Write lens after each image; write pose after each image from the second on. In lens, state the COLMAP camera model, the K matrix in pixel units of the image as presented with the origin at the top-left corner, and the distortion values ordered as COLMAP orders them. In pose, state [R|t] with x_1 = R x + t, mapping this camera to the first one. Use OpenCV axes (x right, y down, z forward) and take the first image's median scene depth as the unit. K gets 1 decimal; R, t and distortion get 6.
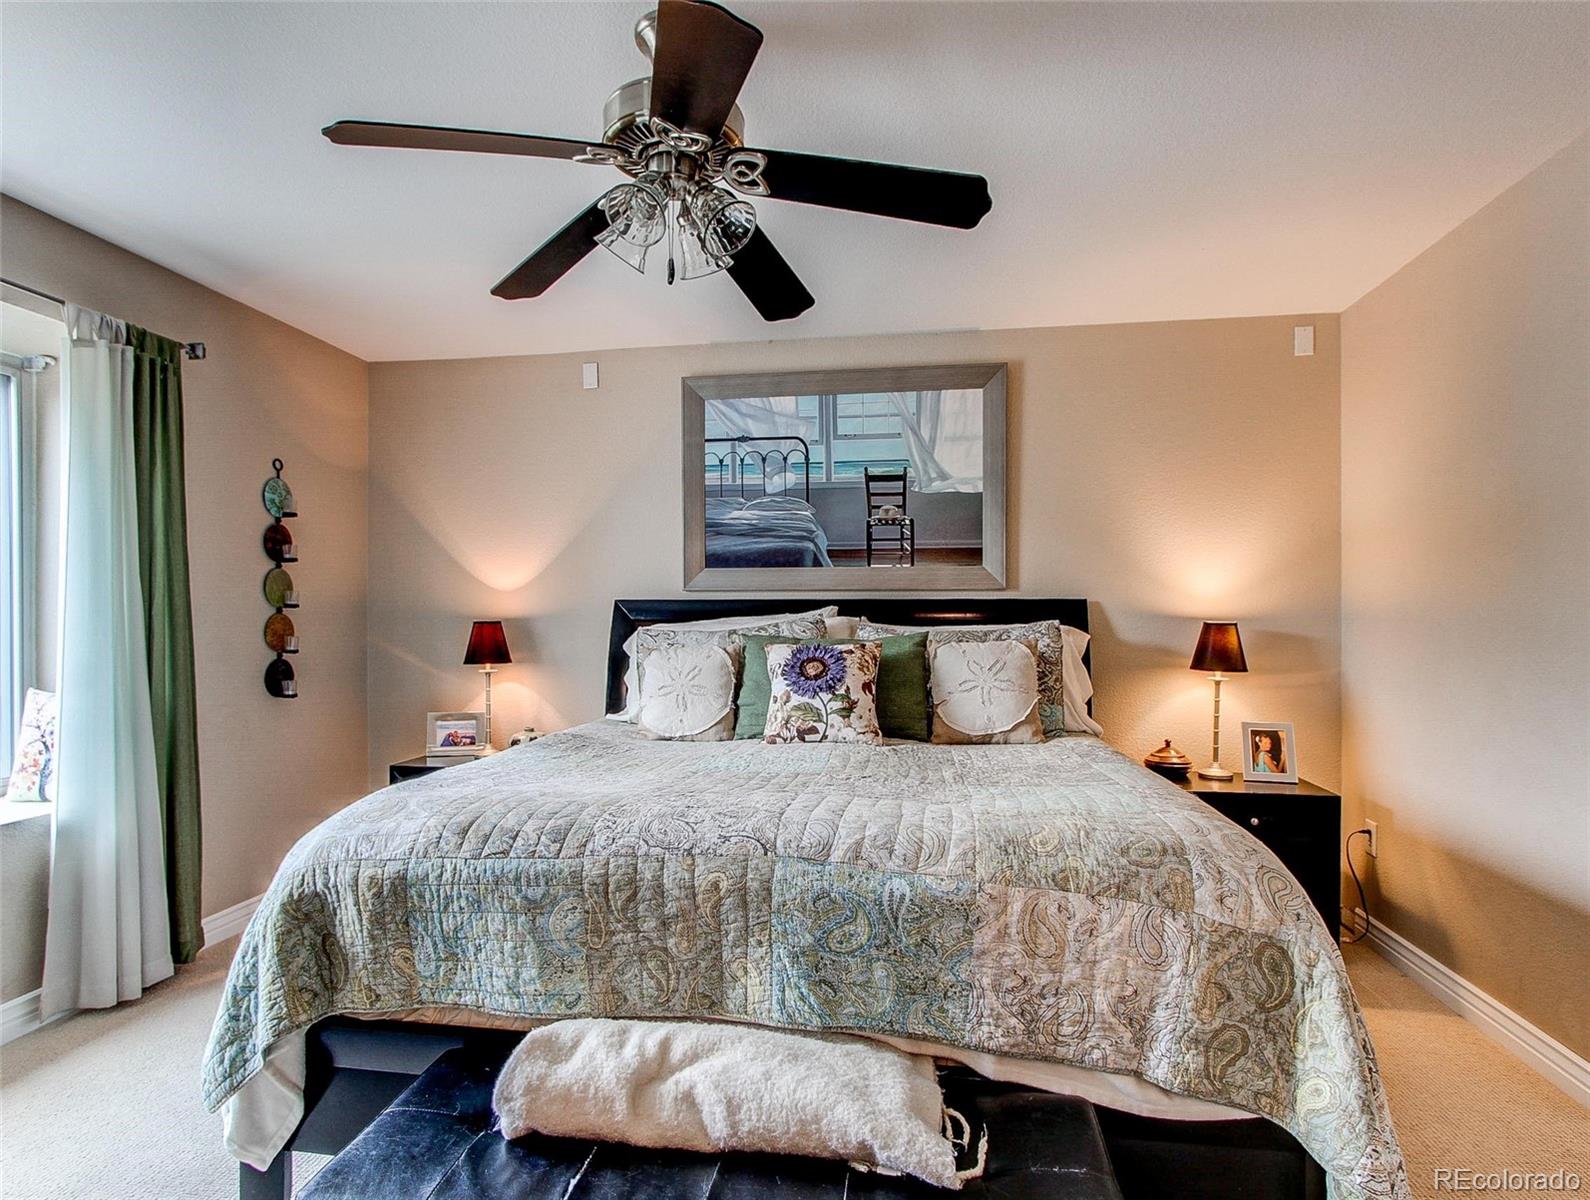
lens RADIAL K [[829.9, 0, 793.5], [0, 829.9, 609.9], [0, 0, 1]] dist [-0.003412, 0.000649]
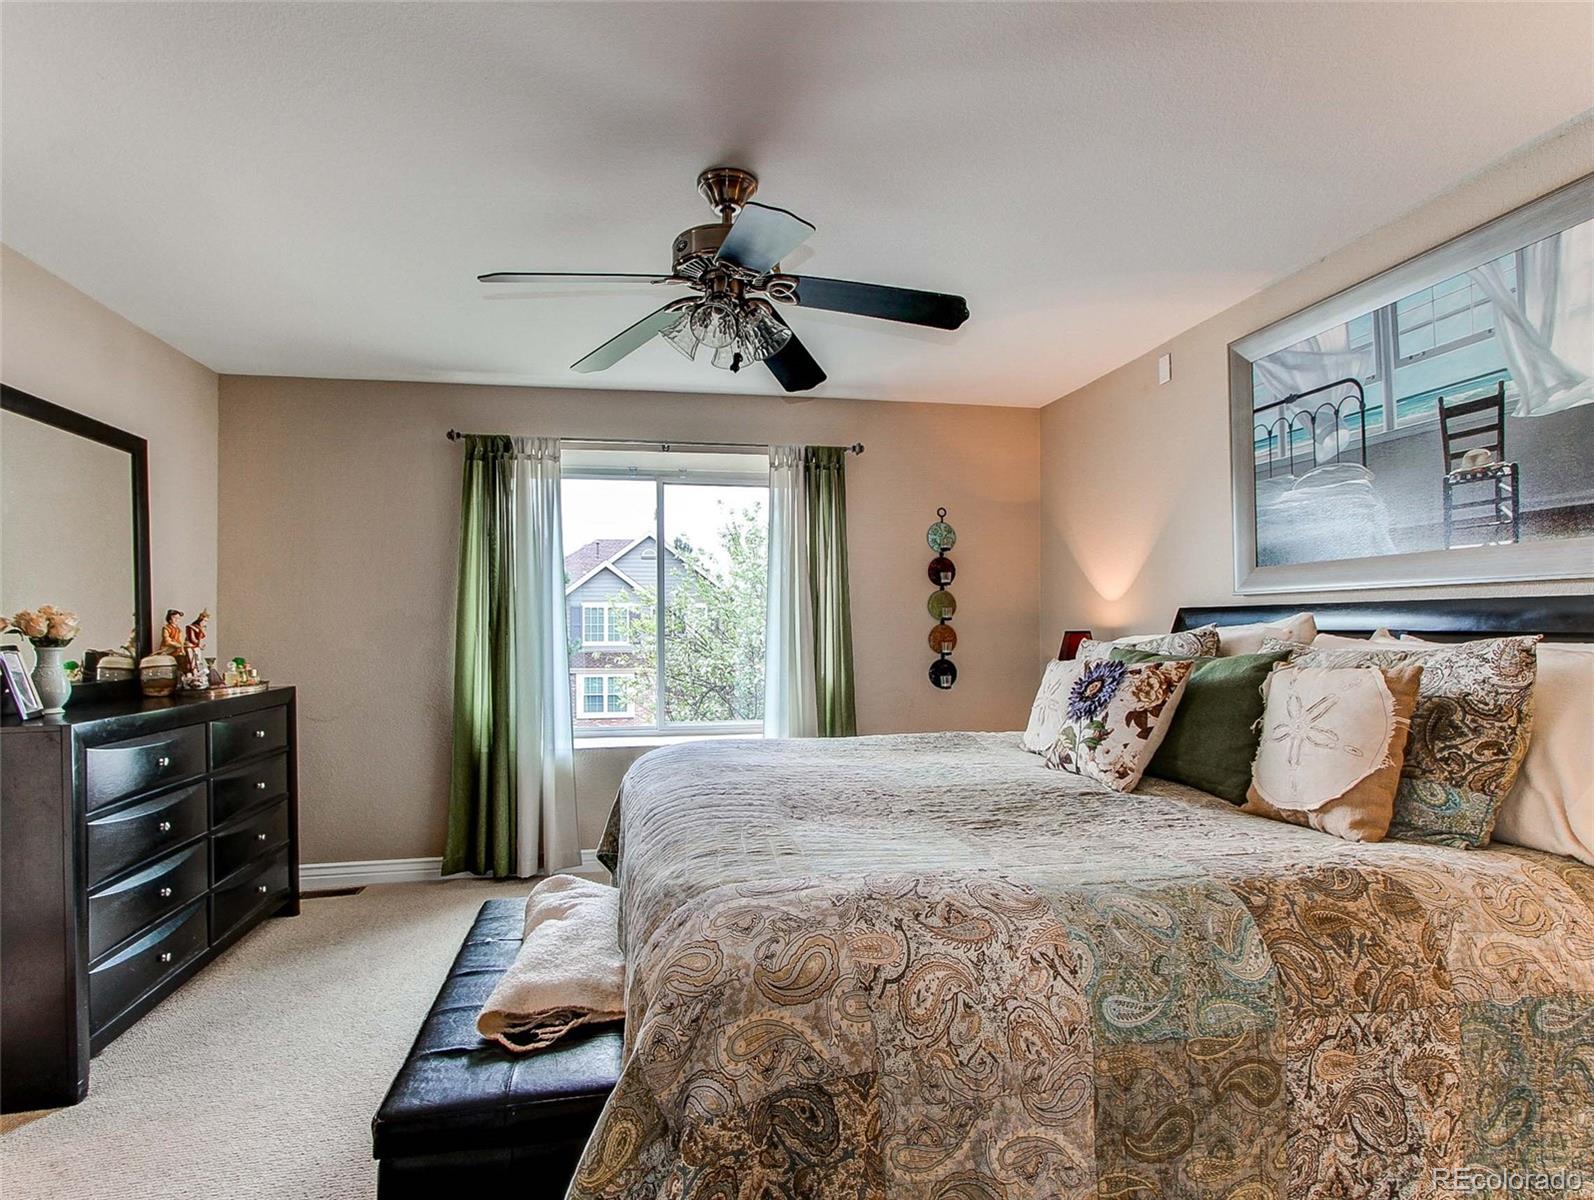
lens RADIAL K [[832.0, 0, 798.2], [0, 832.0, 607.7], [0, 0, 1]] dist [-0.003412, 0.000649]
pose [[0.352614, -0.020505, -0.935544, 0.519459], [0.009717, 0.999786, -0.018251, -0.000051], [0.935718, -0.002656, 0.352738, 0.301350]]
